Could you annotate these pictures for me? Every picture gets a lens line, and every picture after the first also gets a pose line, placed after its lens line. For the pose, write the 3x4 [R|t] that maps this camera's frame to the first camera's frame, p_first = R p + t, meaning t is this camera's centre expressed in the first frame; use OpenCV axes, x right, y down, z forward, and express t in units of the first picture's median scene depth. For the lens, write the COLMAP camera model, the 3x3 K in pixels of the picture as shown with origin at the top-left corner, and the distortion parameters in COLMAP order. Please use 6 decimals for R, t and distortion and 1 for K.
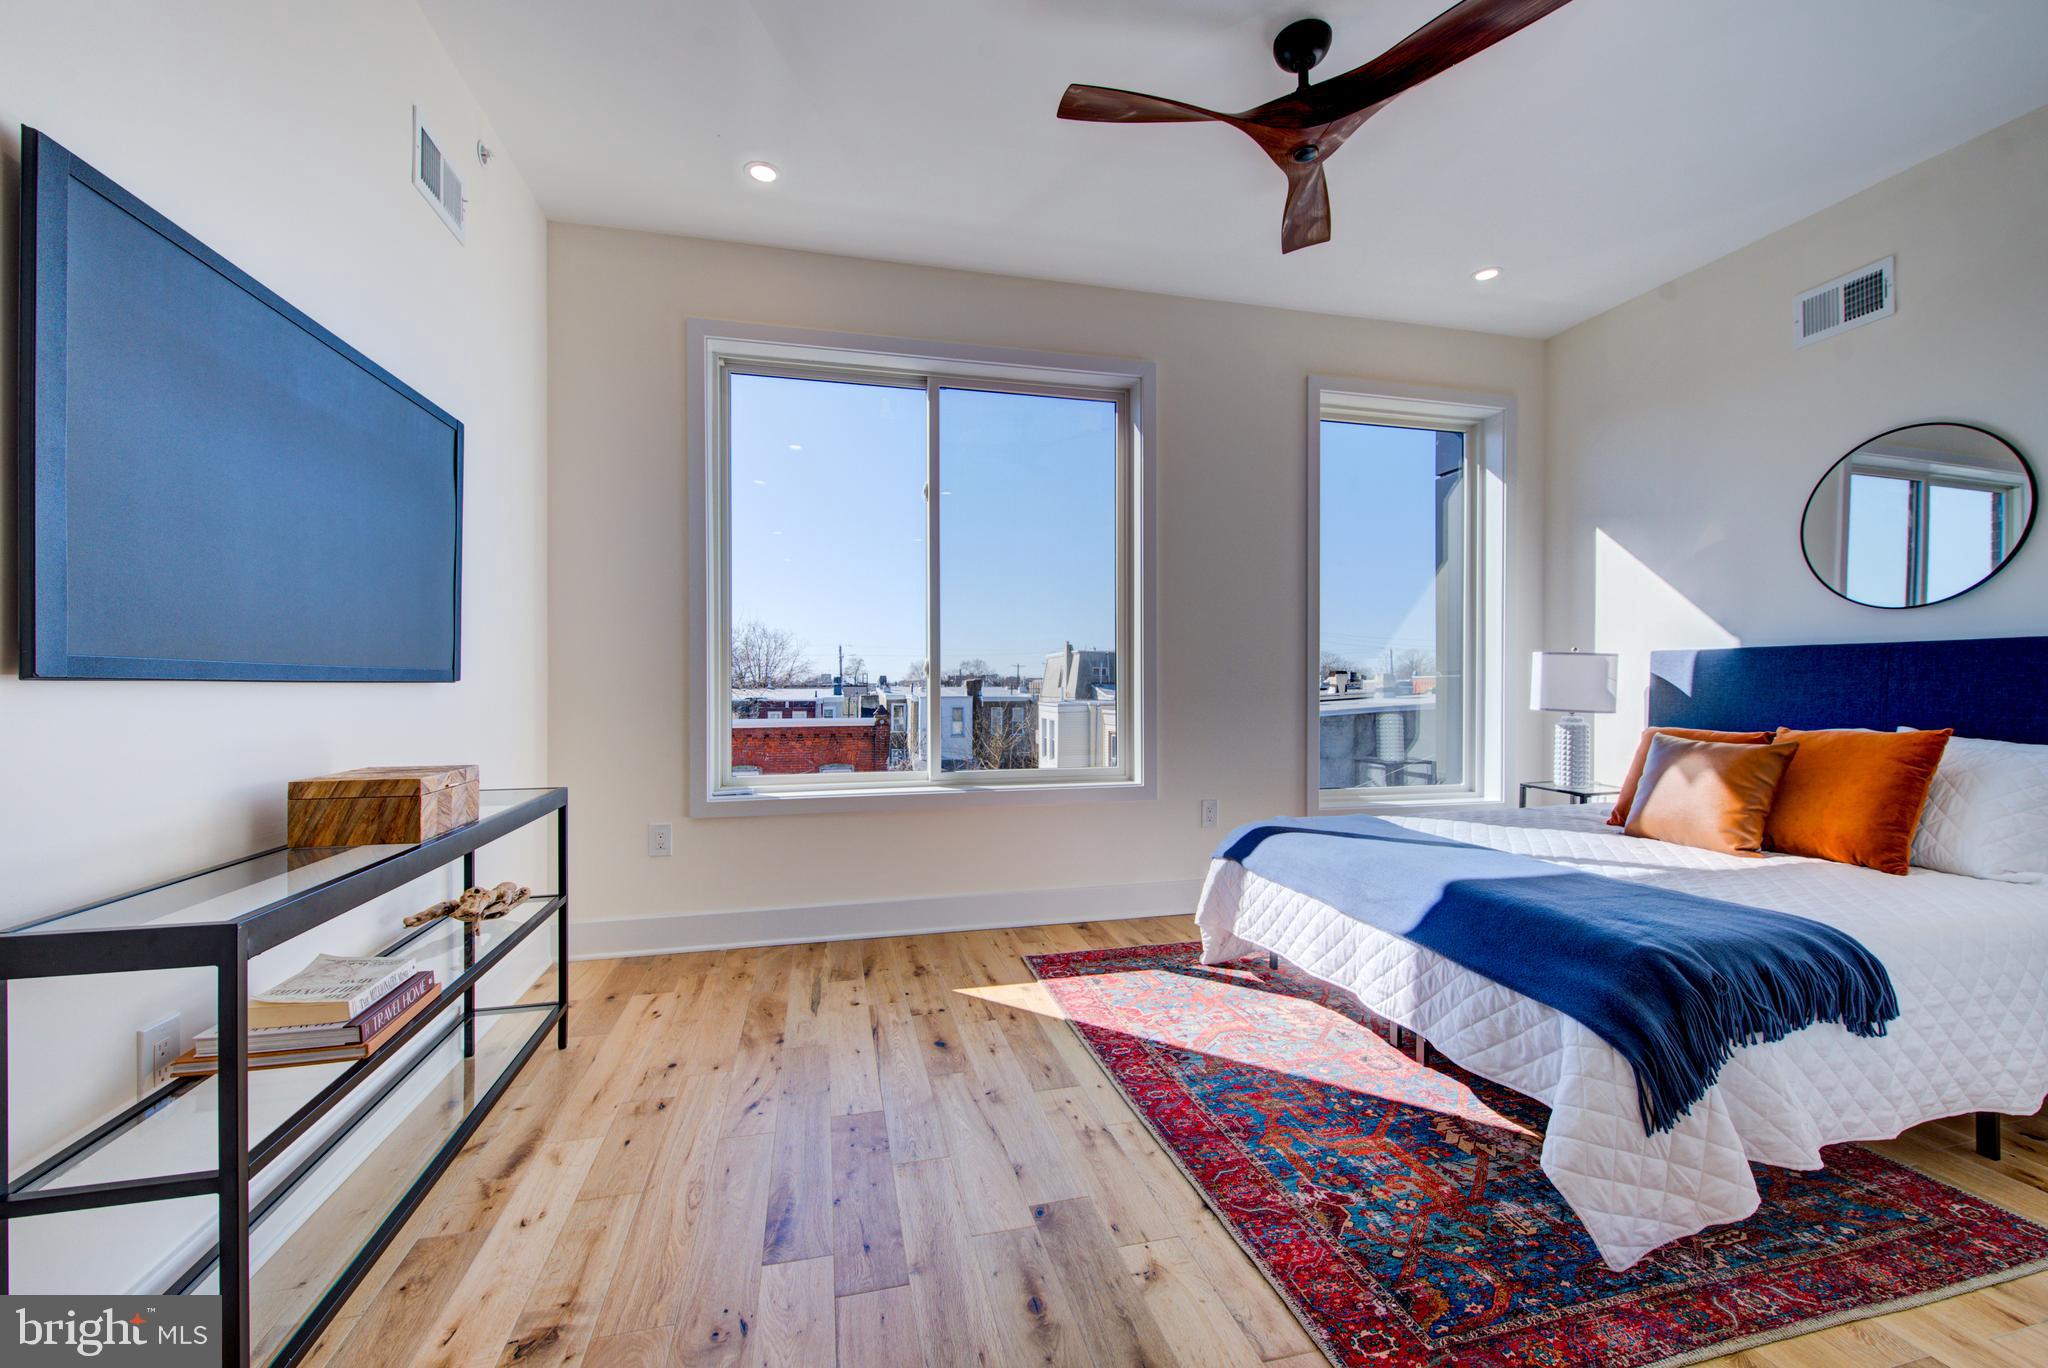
lens RADIAL K [[829.5, 0, 1024.0], [0, 829.5, 684.0], [0, 0, 1]] dist [0.001083, 0.000004]
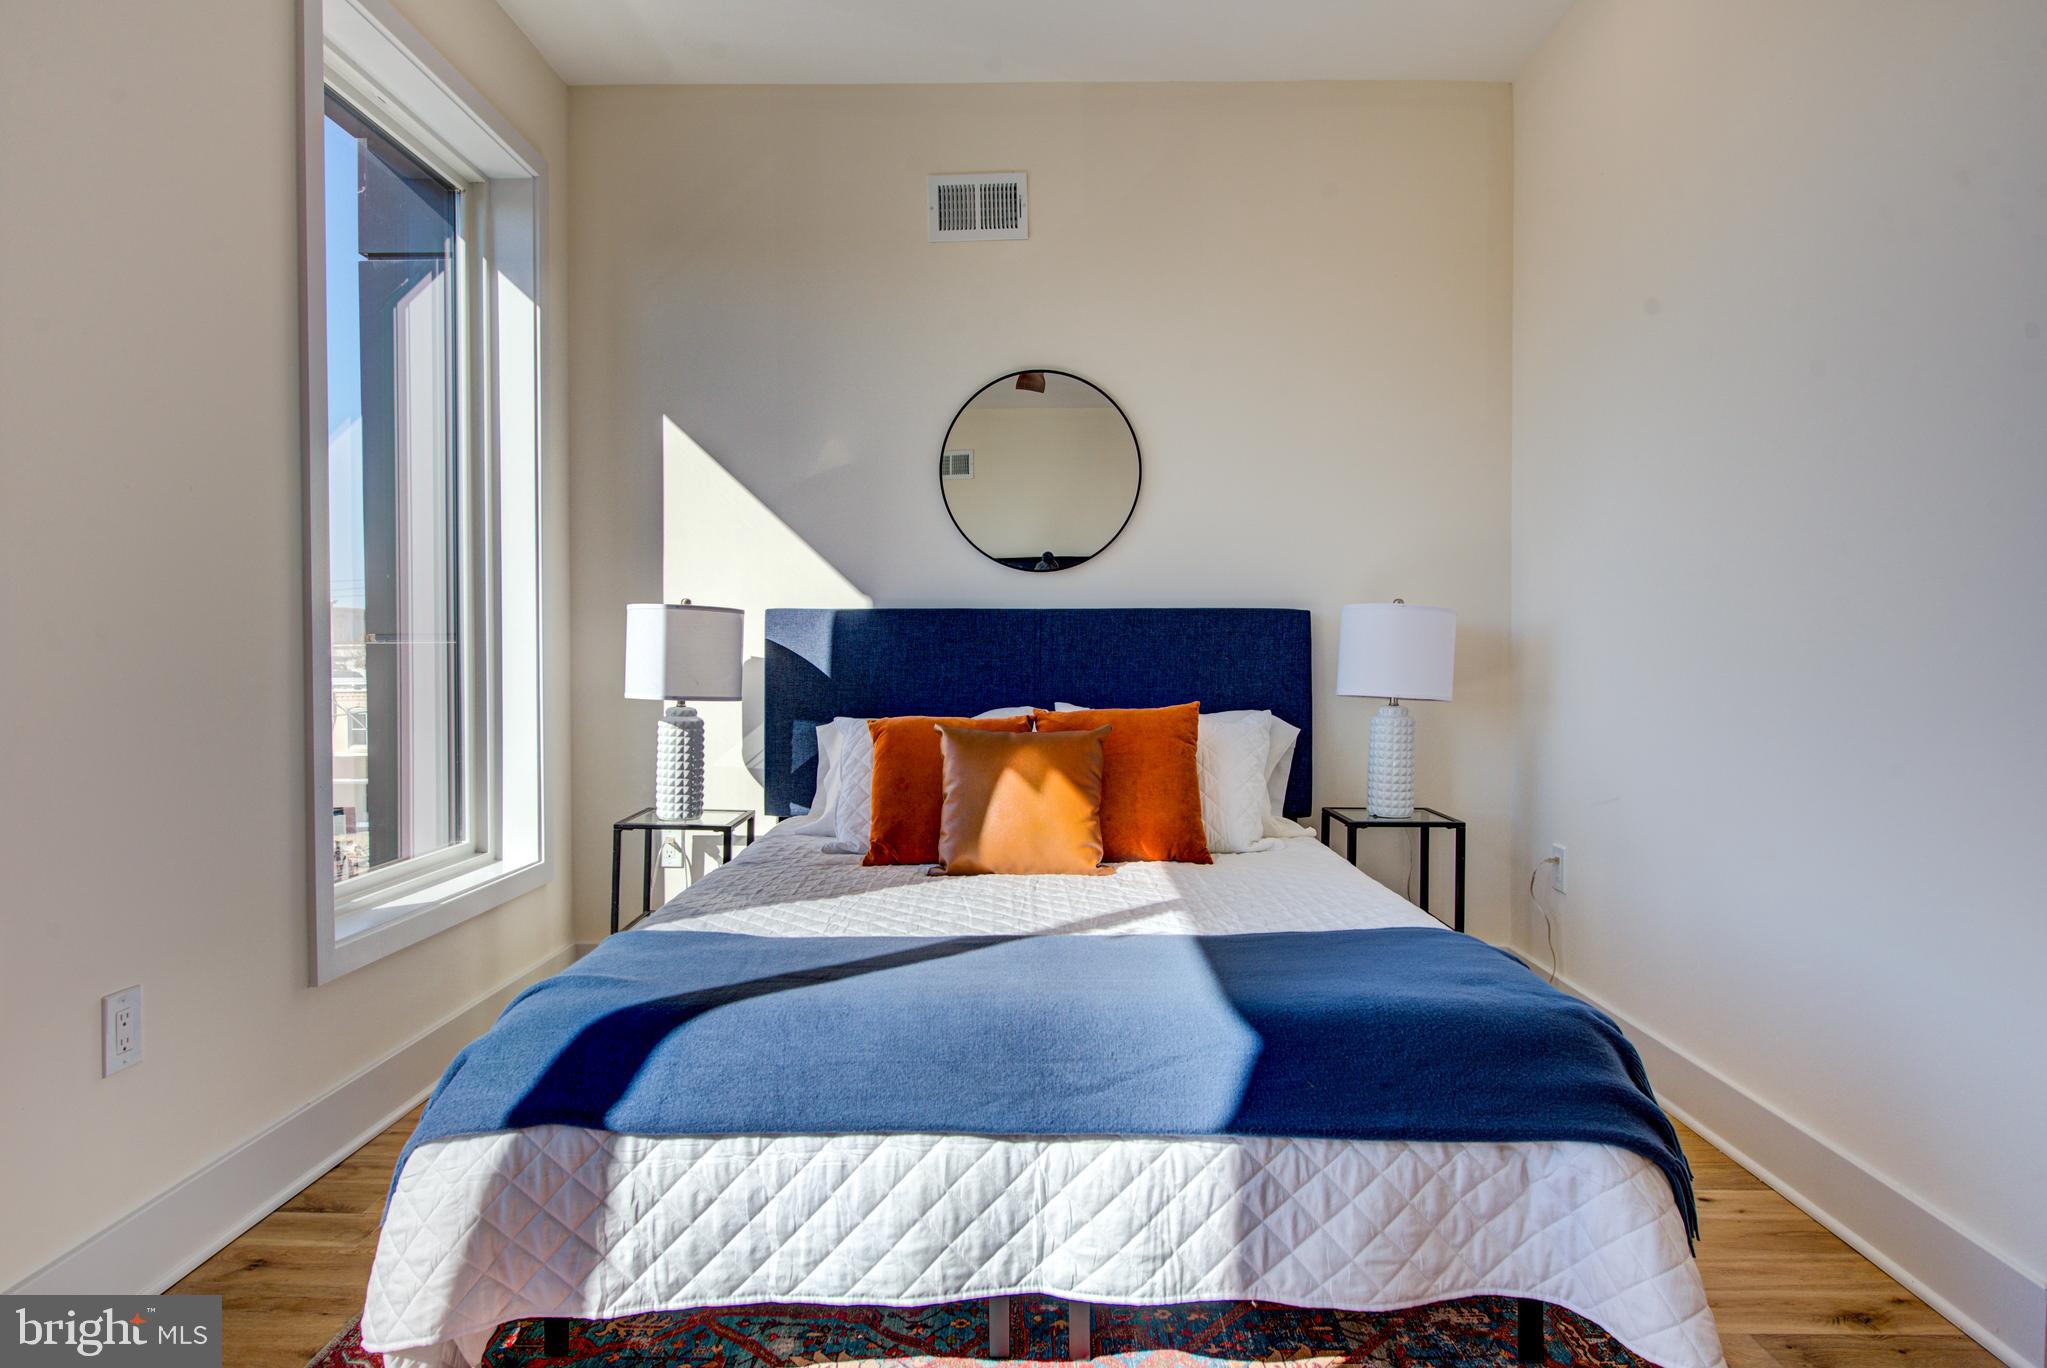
lens RADIAL K [[1228.2, 0, 1023.5], [0, 1228.2, 684.0], [0, 0, 1]] dist [-0.011530, -0.000757]
pose [[0.246524, -0.023462, 0.968853, -0.239536], [0.004622, 0.999724, 0.023034, 0.000427], [-0.969126, -0.001201, 0.246564, 0.688415]]
